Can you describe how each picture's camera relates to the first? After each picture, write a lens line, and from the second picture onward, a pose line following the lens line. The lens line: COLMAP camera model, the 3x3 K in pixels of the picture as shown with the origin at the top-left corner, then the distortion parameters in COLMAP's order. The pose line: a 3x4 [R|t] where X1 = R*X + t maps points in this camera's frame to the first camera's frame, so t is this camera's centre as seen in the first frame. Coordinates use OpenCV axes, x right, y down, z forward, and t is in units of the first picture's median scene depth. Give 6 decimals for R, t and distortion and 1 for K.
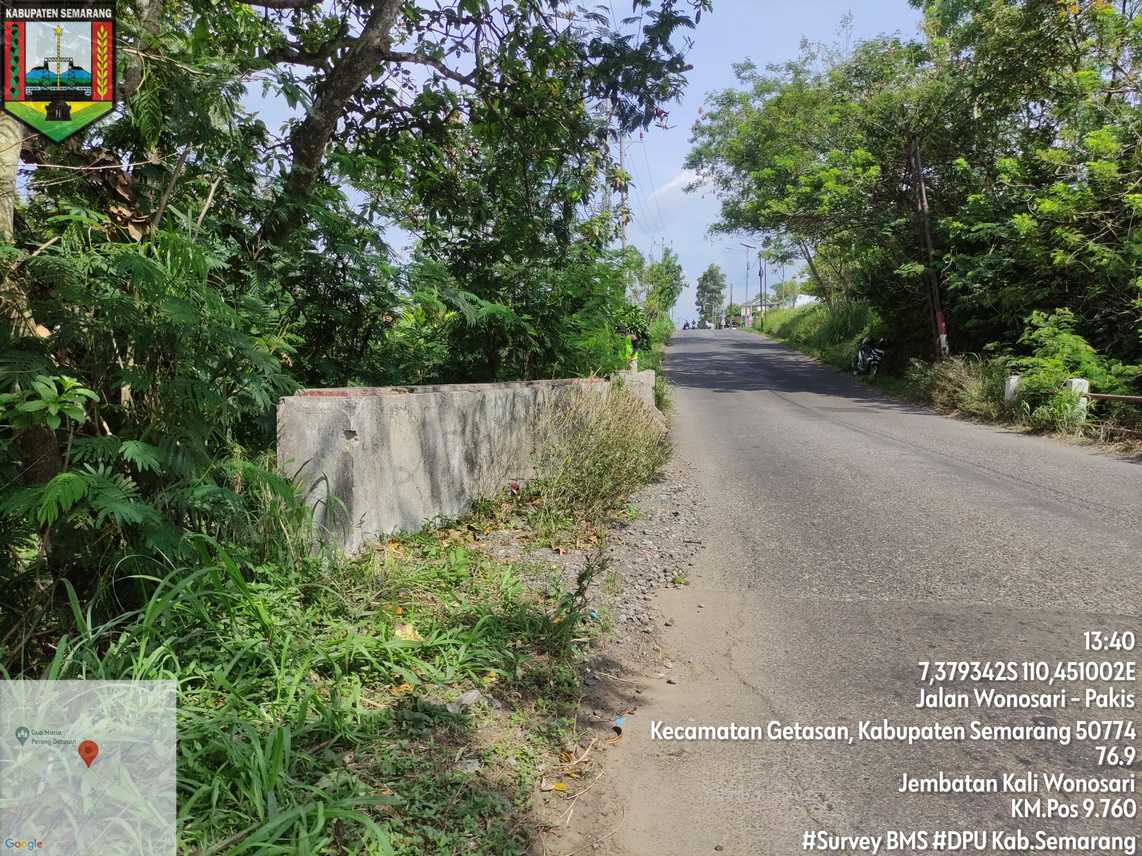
lens RADIAL K [[843.1, 0, 572.2], [0, 843.1, 424.5], [0, 0, 1]] dist [0.041533, -0.036743]
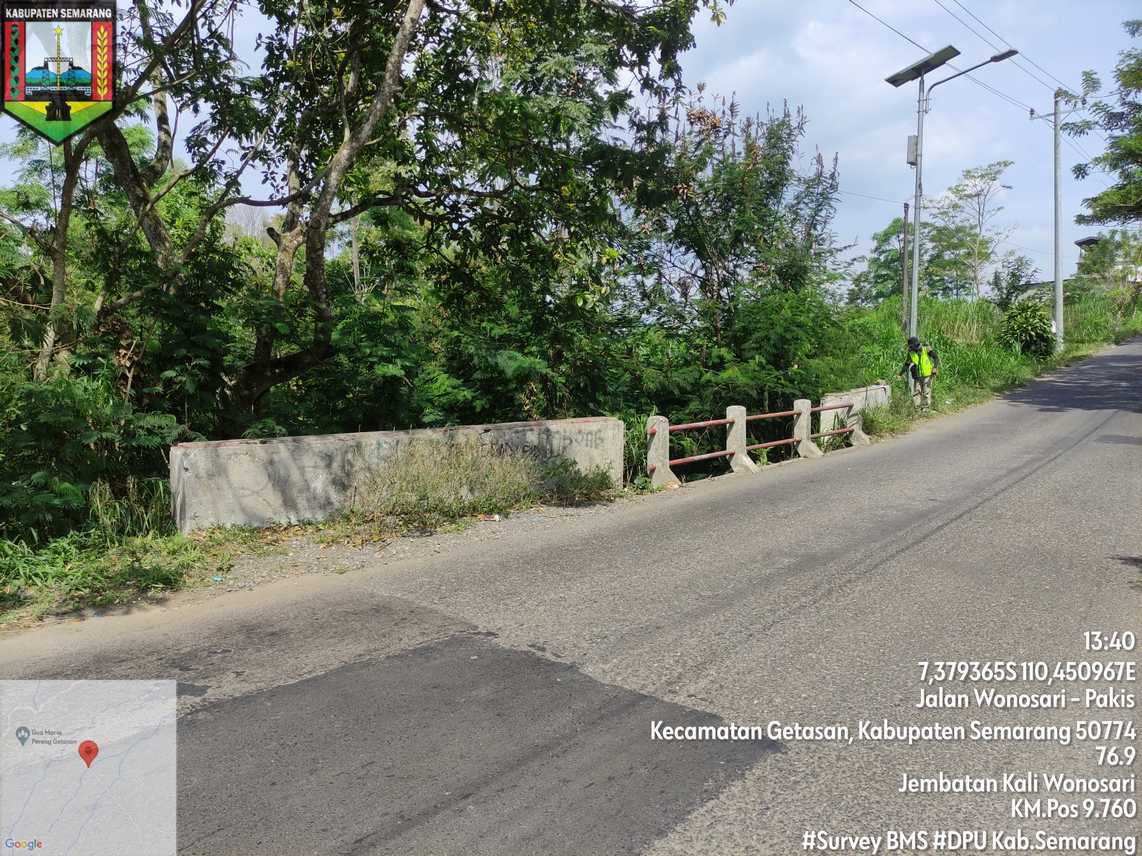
lens RADIAL K [[843.1, 0, 565.8], [0, 843.1, 426.9], [0, 0, 1]] dist [0.041533, -0.036743]
pose [[0.839419, 0.034934, -0.542361, 0.307143], [-0.030054, 0.999389, 0.017857, -0.029596], [0.542653, 0.001311, 0.839956, -0.027518]]
